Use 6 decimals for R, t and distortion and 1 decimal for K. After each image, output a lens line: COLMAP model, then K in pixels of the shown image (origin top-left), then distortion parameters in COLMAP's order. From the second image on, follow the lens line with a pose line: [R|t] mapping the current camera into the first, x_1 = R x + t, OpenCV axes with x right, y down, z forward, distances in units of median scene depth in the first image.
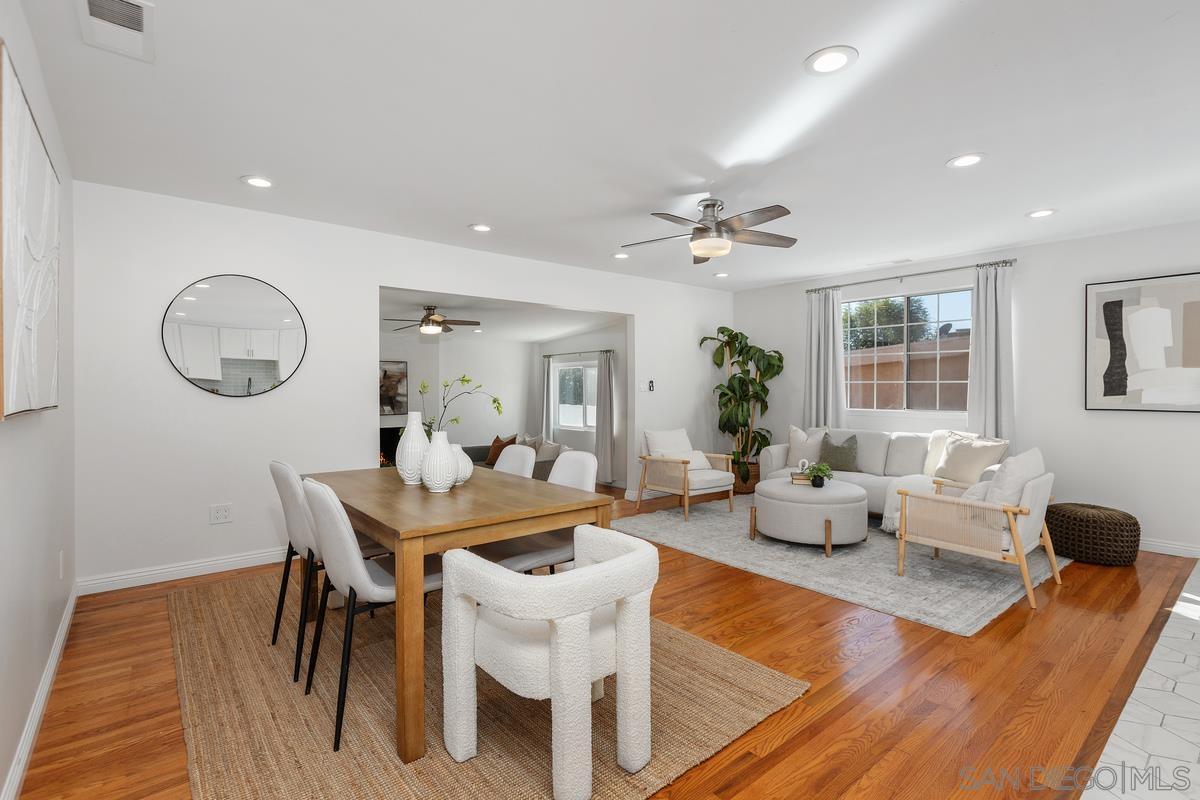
lens RADIAL K [[562.6, 0, 601.4], [0, 562.6, 391.4], [0, 0, 1]] dist [-0.001523, -0.000441]
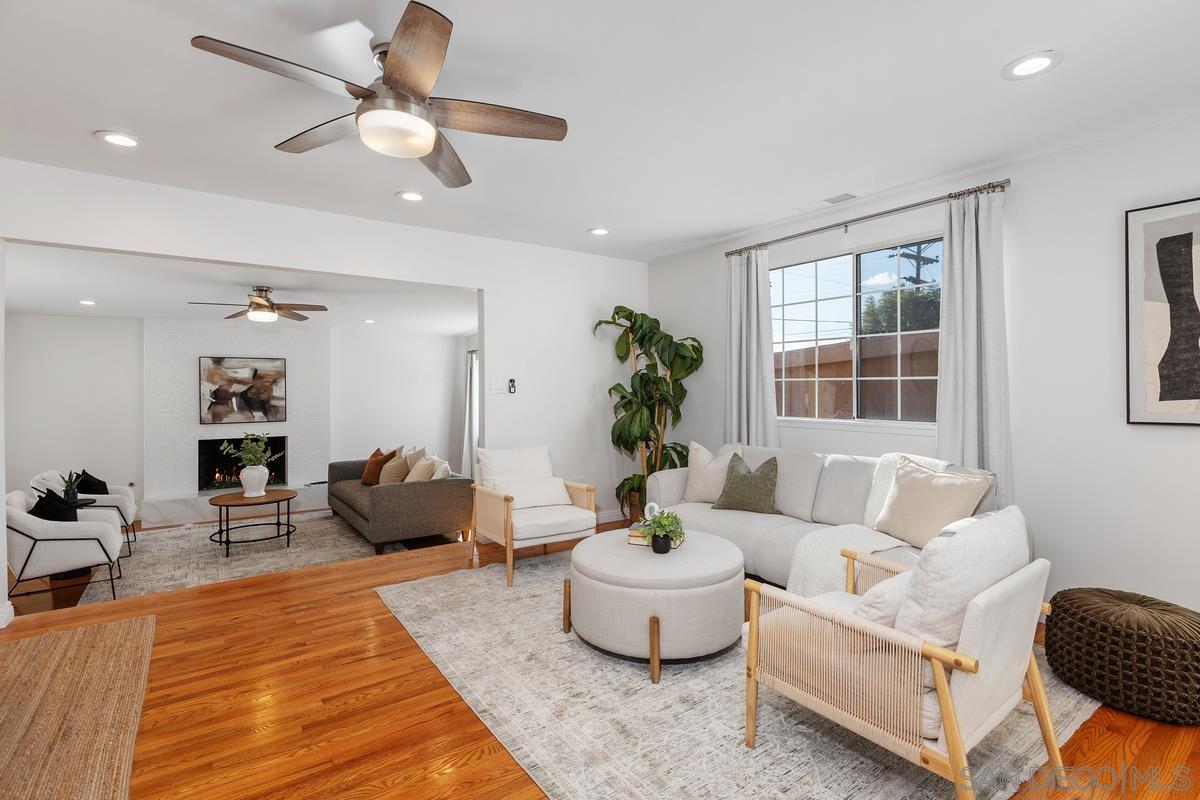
lens RADIAL K [[564.0, 0, 601.4], [0, 564.0, 387.5], [0, 0, 1]] dist [-0.001272, -0.000008]
pose [[0.998176, -0.003845, -0.060257, 0.297382], [0.003327, 0.999957, -0.008696, -0.001365], [0.060287, 0.008479, 0.998145, 0.323154]]
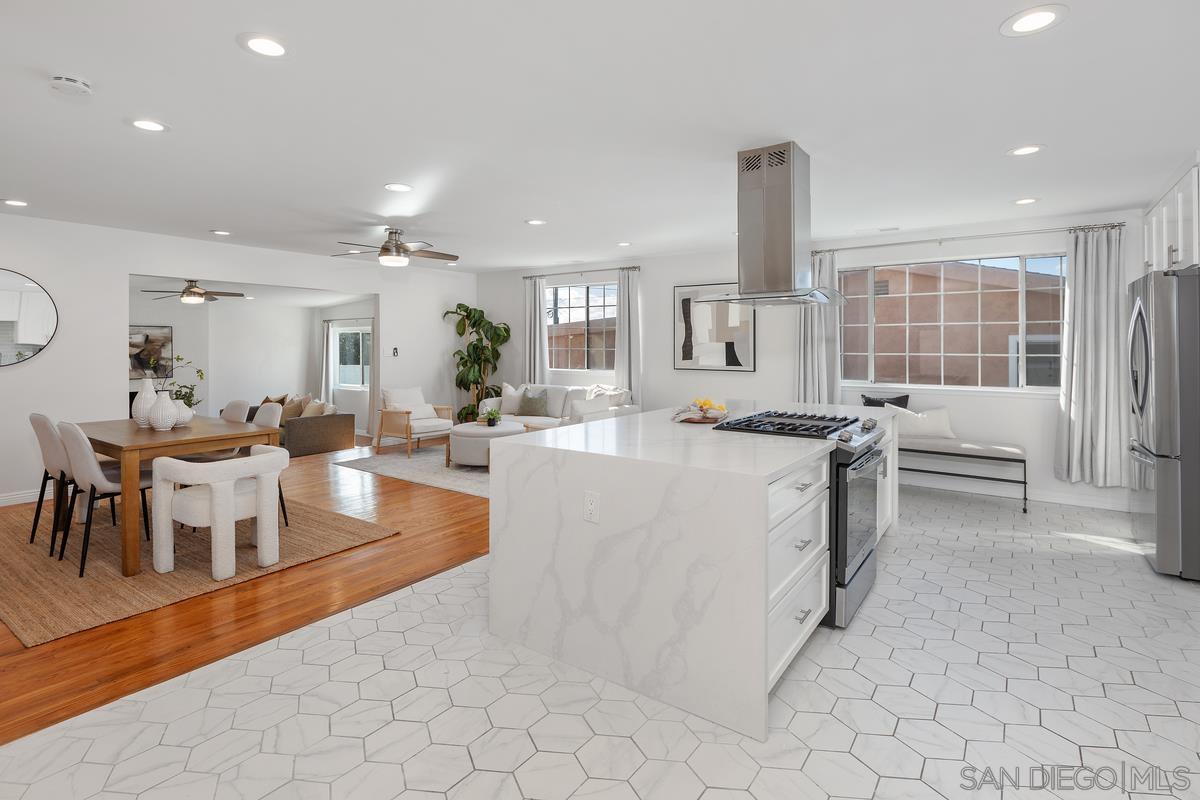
lens RADIAL K [[593.1, 0, 597.6], [0, 593.1, 341.8], [0, 0, 1]] dist [-0.000611, -0.000820]
pose [[0.965679, 0.000623, 0.259739, 0.212002], [0.001808, 0.999957, -0.009120, -0.023004], [-0.259734, 0.009277, 0.965636, -0.423748]]
